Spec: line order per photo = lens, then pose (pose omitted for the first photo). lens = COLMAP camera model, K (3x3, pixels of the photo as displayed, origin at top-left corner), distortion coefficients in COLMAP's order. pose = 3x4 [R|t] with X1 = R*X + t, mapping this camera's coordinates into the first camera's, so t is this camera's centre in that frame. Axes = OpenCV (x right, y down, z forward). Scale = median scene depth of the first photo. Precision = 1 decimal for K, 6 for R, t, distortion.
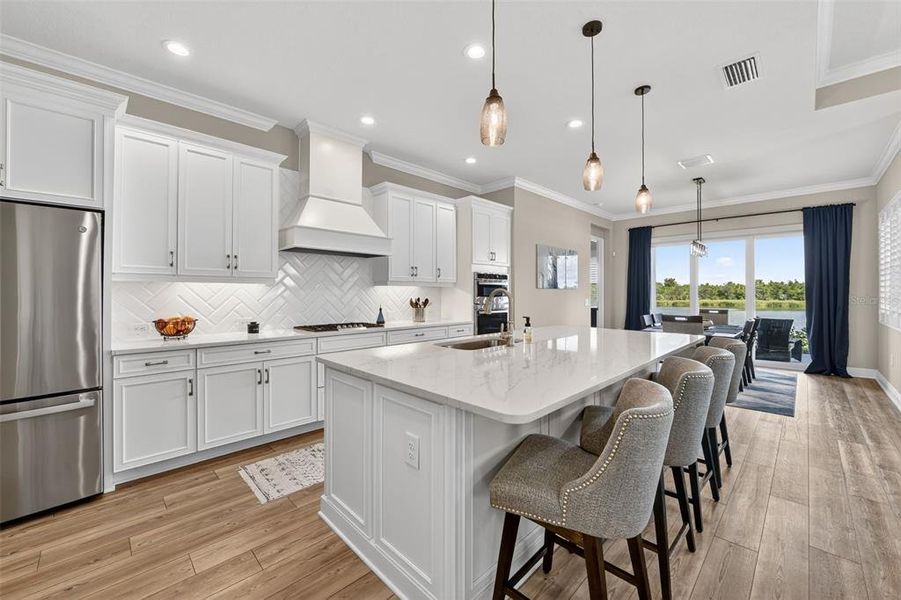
lens RADIAL K [[351.1, 0, 465.8], [0, 351.1, 290.0], [0, 0, 1]] dist [-0.000067, -0.000226]
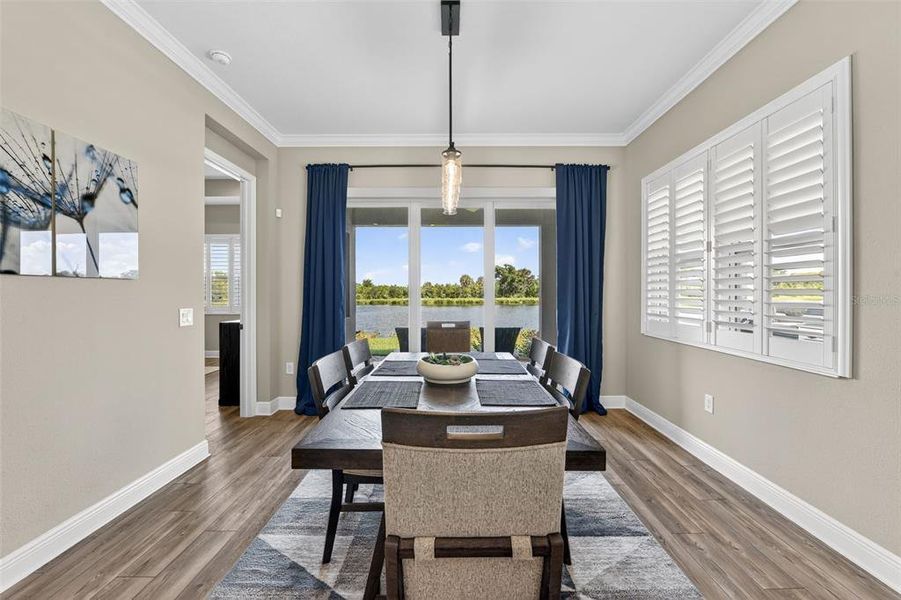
lens RADIAL K [[351.1, 0, 448.0], [0, 351.1, 292.5], [0, 0, 1]] dist [-0.000067, -0.000226]
pose [[0.730535, -0.001950, 0.682872, 0.379789], [-0.002795, 0.999979, 0.005846, 0.005964], [-0.682869, -0.006180, 0.730514, 0.696711]]
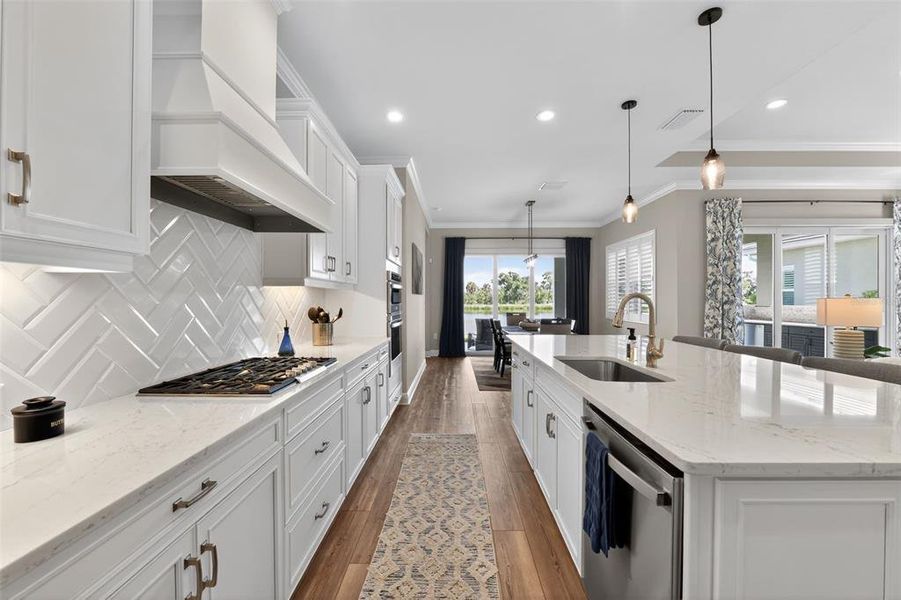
lens RADIAL K [[351.1, 0, 452.2], [0, 351.1, 300.0], [0, 0, 1]] dist [-0.000067, -0.000226]
pose [[0.726197, -0.001972, 0.687484, -0.329245], [-0.005605, 0.999946, 0.008790, 0.002641], [-0.687464, -0.010237, 0.726146, 0.326184]]
